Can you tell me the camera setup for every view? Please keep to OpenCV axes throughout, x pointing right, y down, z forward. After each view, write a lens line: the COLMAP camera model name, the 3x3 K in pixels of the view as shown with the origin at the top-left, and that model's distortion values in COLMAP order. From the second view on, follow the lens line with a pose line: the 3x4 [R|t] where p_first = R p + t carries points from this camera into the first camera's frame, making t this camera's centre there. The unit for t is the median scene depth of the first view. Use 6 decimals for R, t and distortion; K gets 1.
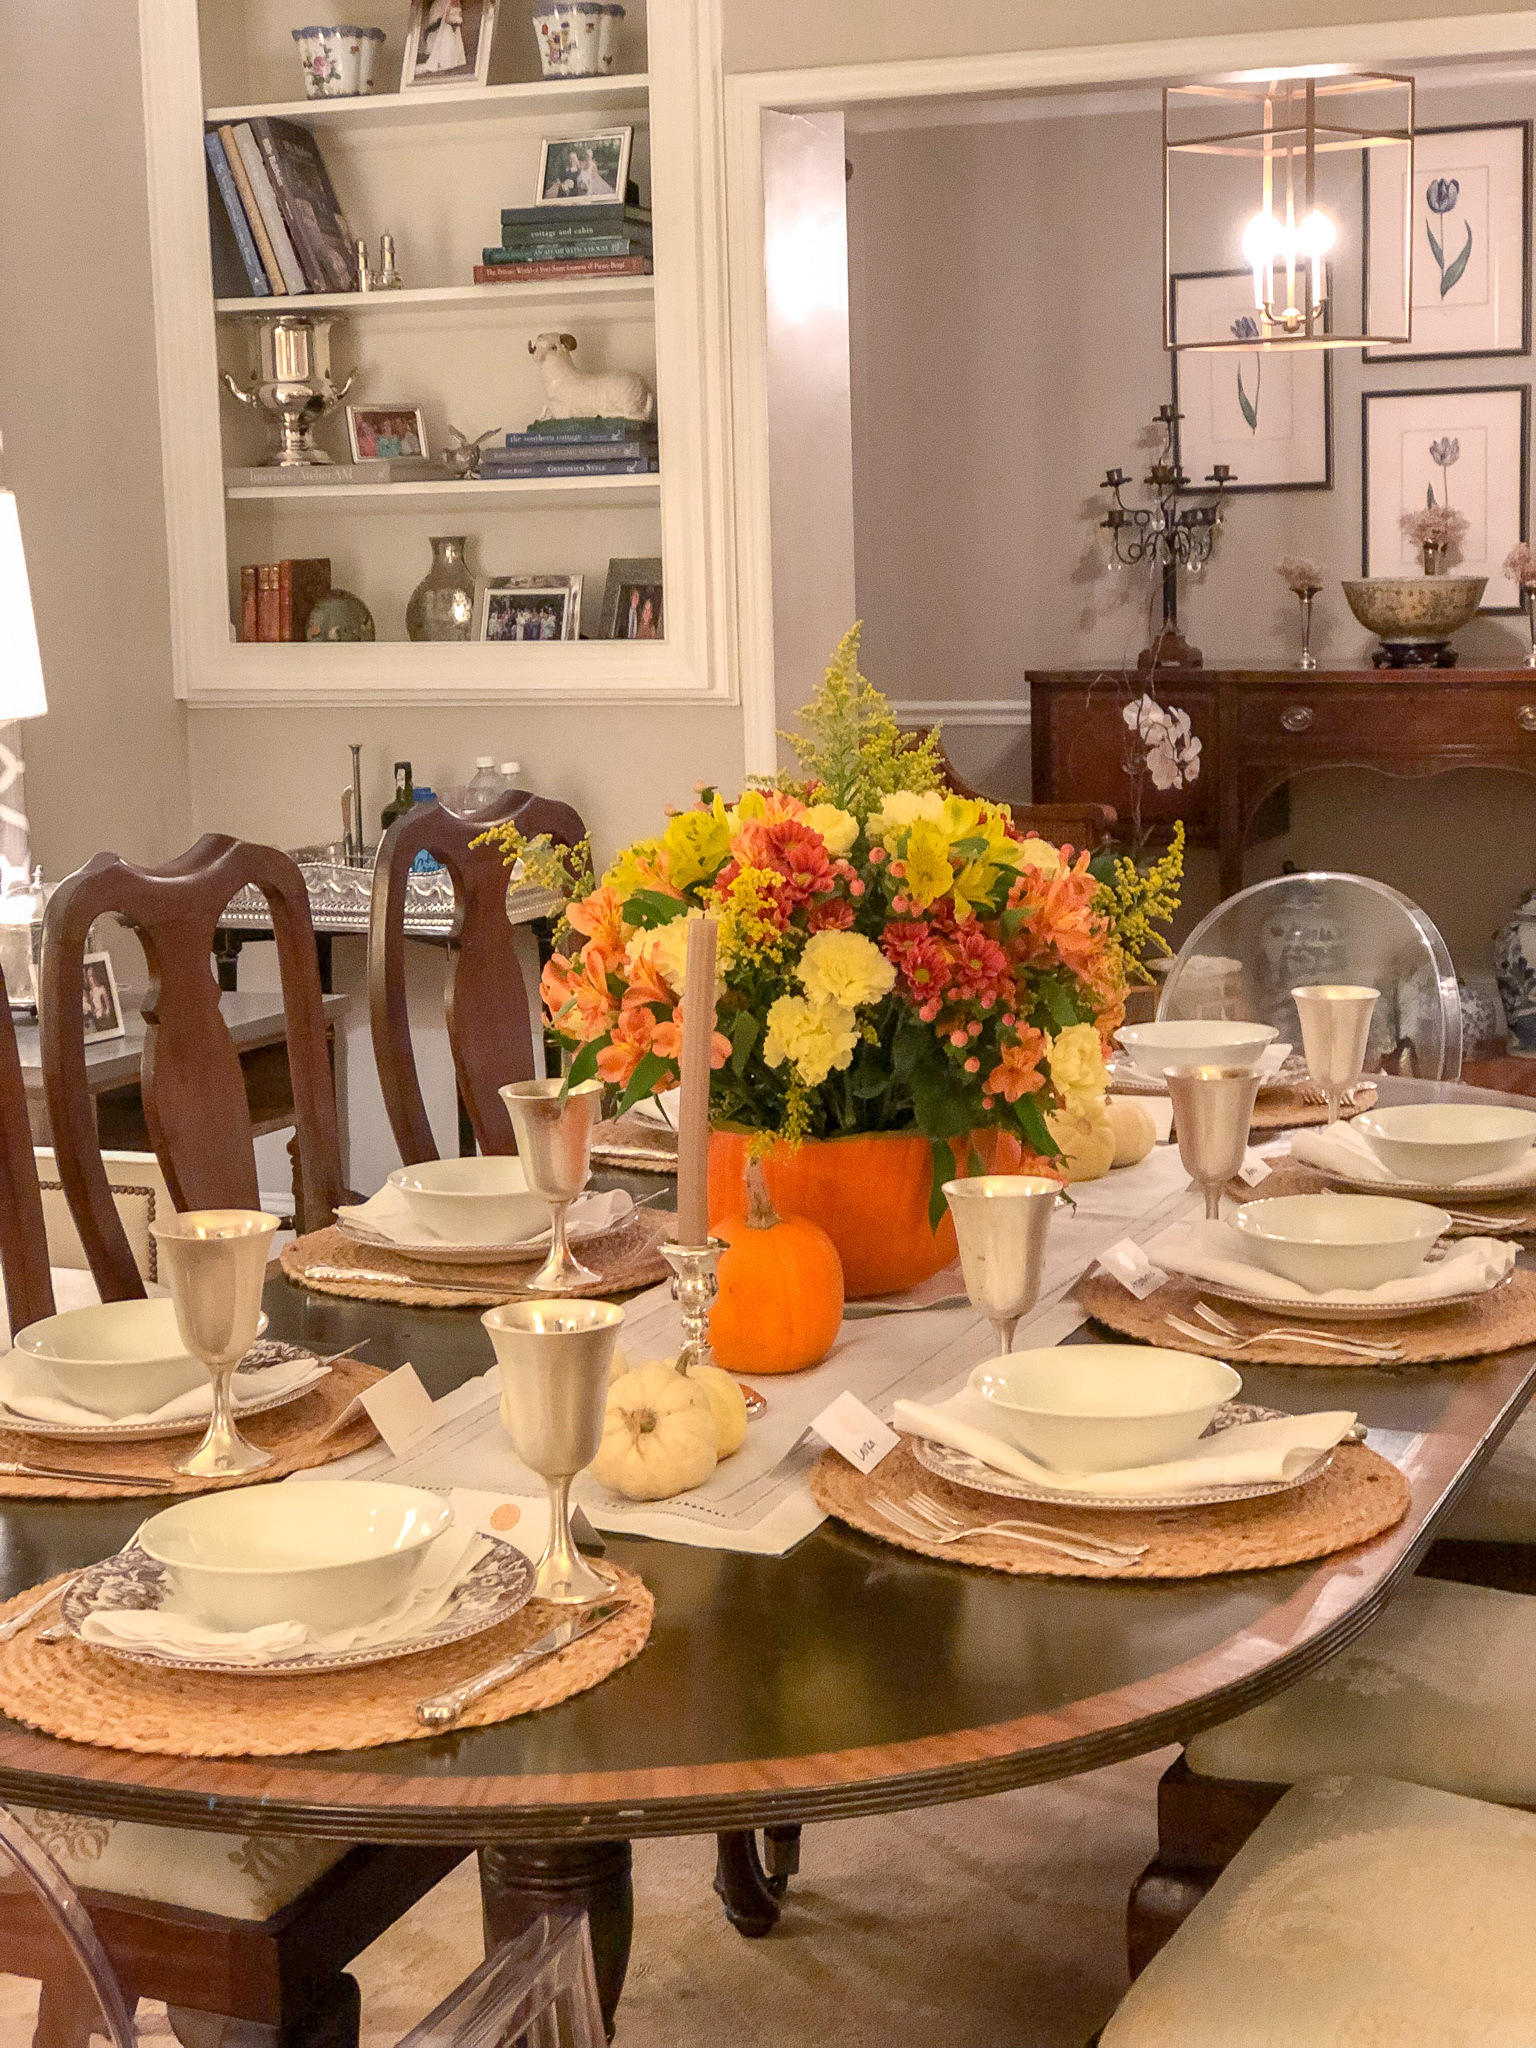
lens RADIAL K [[3309.0, 0, 766.3], [0, 3309.0, 927.1], [0, 0, 1]] dist [0.014563, 0.031004]
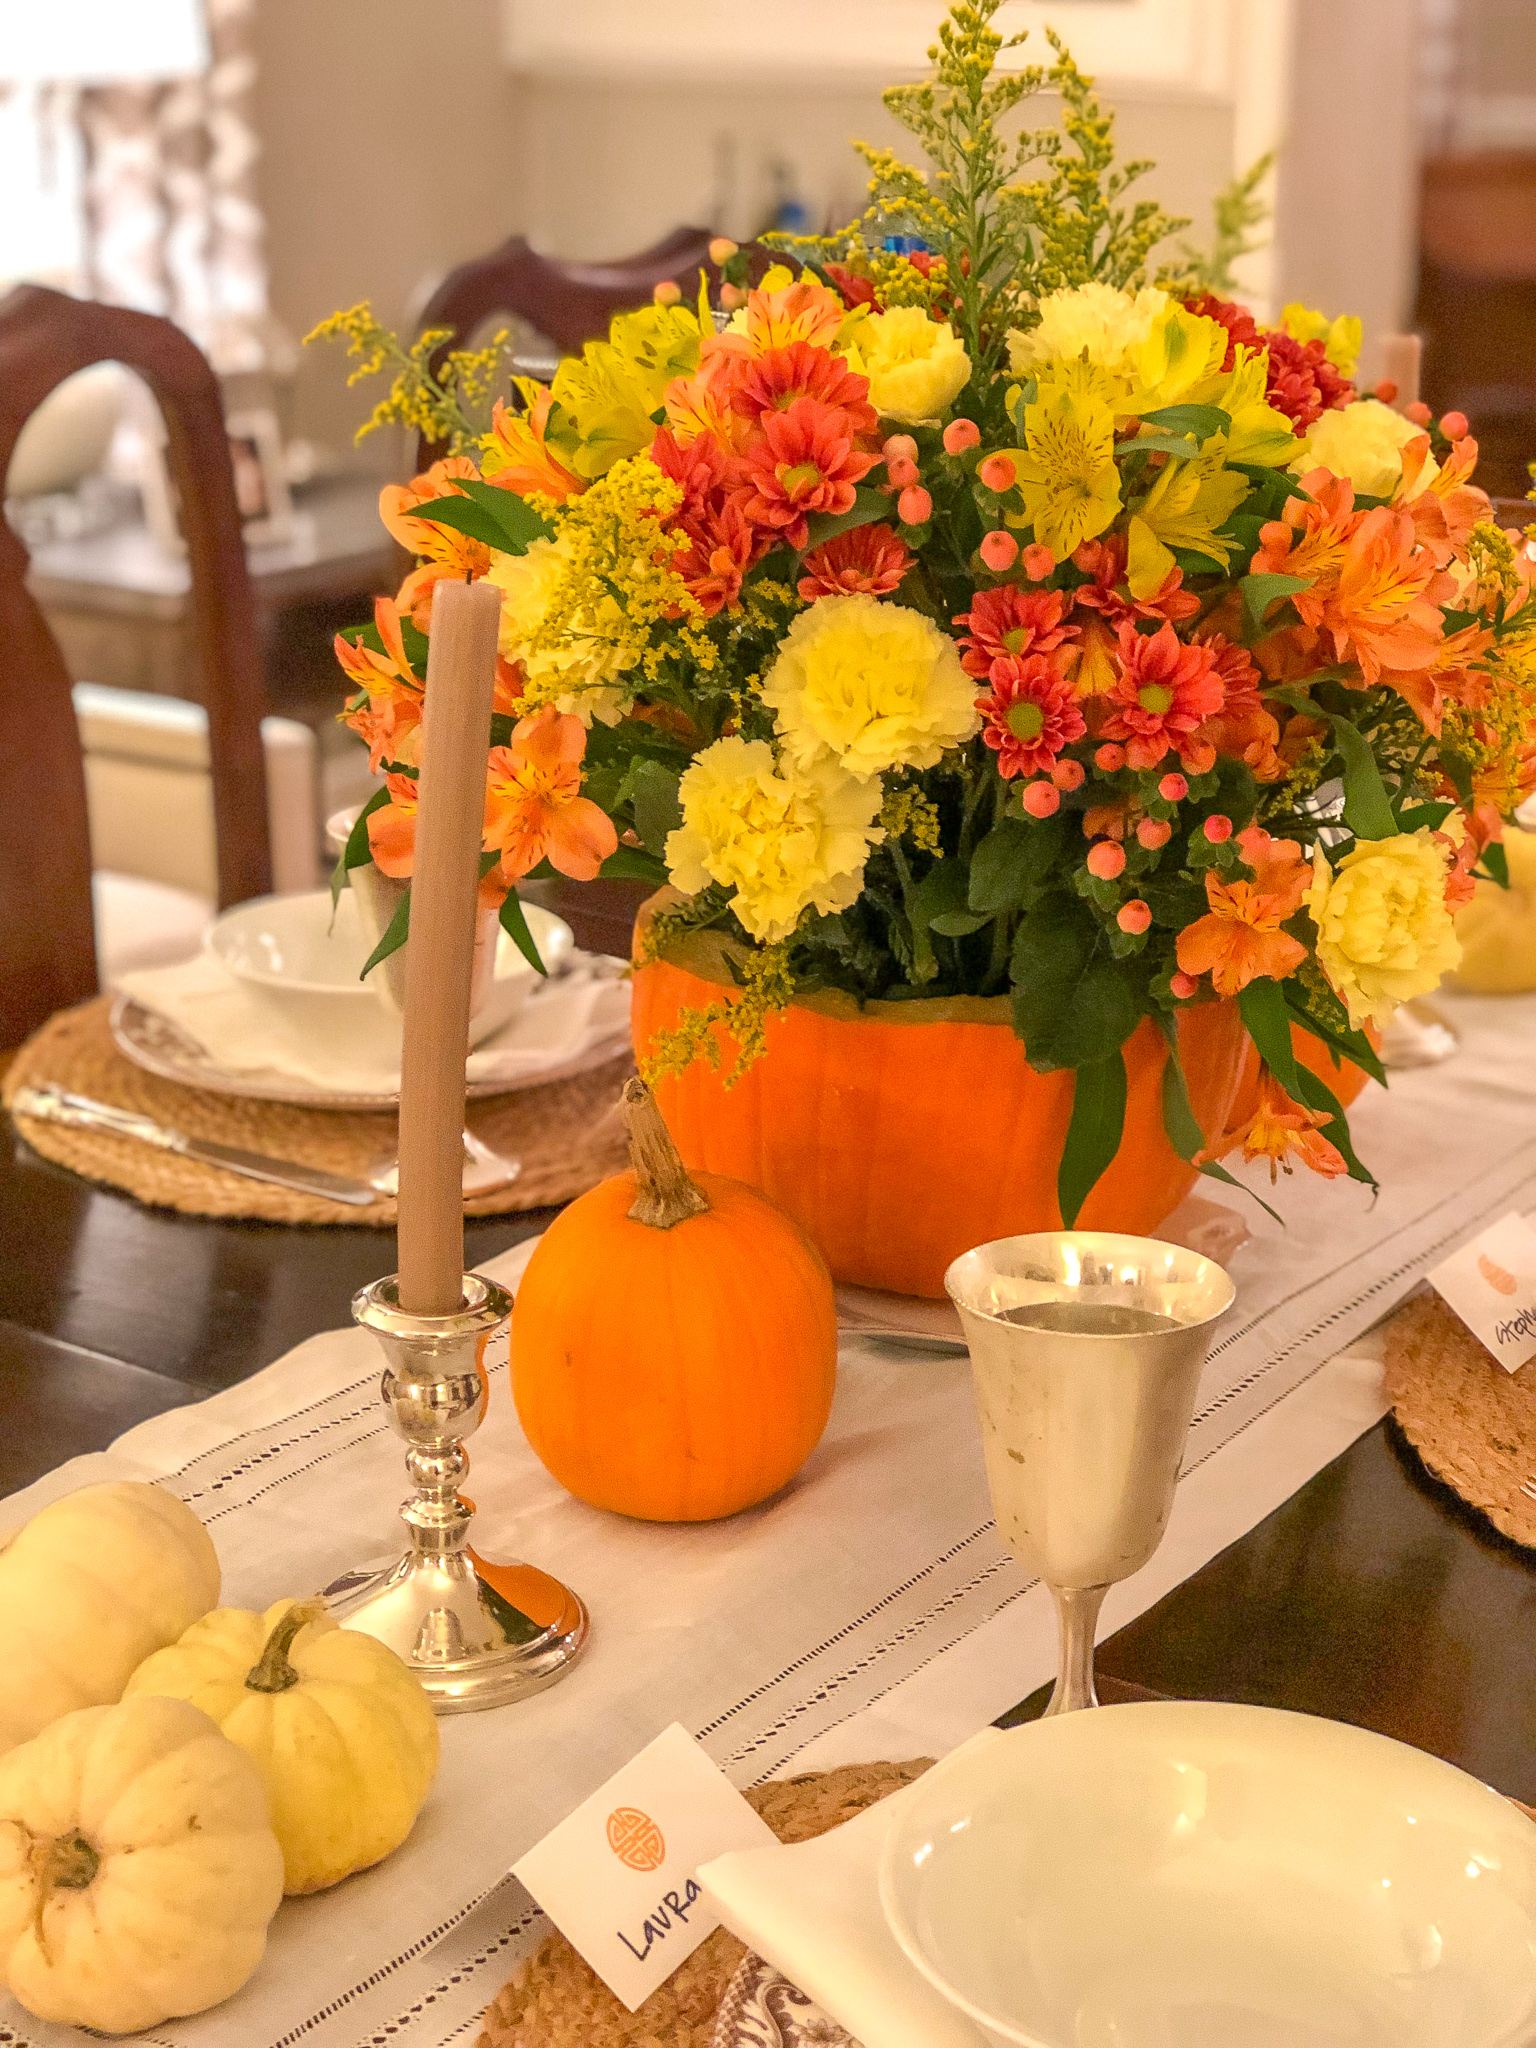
lens RADIAL K [[3309.0, 0, 766.3], [0, 3309.0, 927.1], [0, 0, 1]] dist [0.014563, 0.031004]
pose [[0.977999, 0.086283, -0.189930, 0.098563], [-0.051571, 0.982195, 0.180649, -0.036006], [0.202135, -0.166880, 0.965035, 0.550344]]
